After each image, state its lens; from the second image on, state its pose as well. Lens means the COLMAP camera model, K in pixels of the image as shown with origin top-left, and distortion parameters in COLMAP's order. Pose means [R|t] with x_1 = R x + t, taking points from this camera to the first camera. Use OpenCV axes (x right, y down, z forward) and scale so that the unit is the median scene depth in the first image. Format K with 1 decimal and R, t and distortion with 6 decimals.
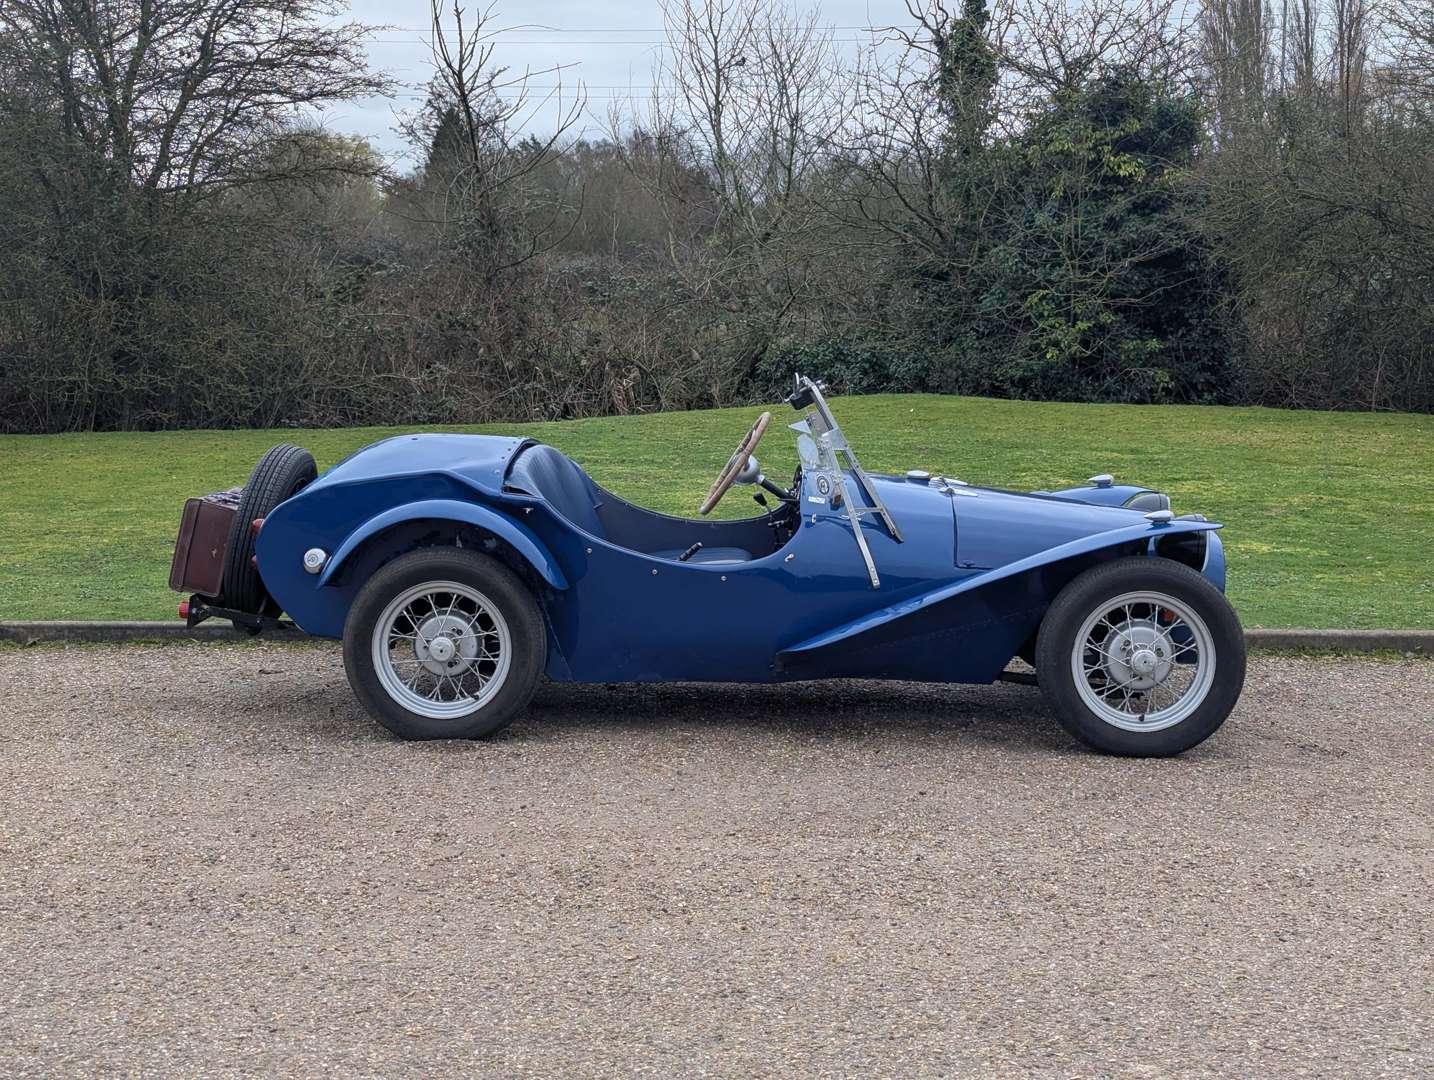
lens RADIAL K [[1964.6, 0, 715.5], [0, 1964.6, 550.4], [0, 0, 1]] dist [0.064918, 0.000000]
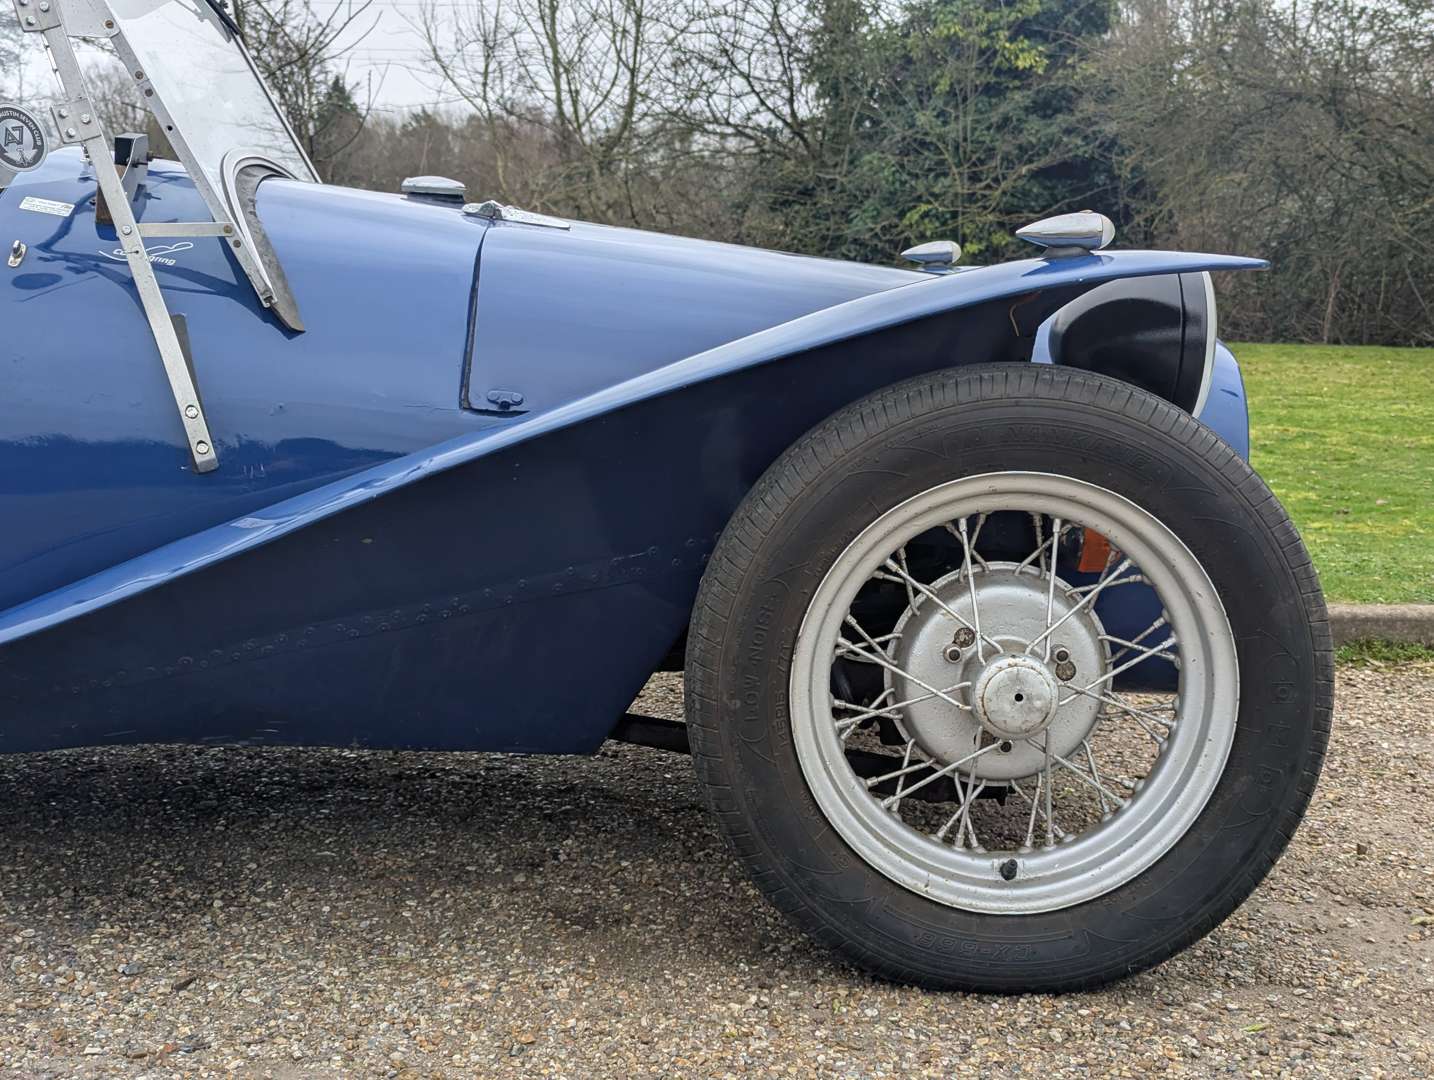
lens RADIAL K [[1964.6, 0, 721.1], [0, 1964.6, 544.2], [0, 0, 1]] dist [0.064918, 0.000000]
pose [[0.998774, 0.001888, 0.049474, 0.123244], [-0.002018, 0.999995, 0.002582, 0.025060], [-0.049469, -0.002679, 0.998772, 0.547773]]
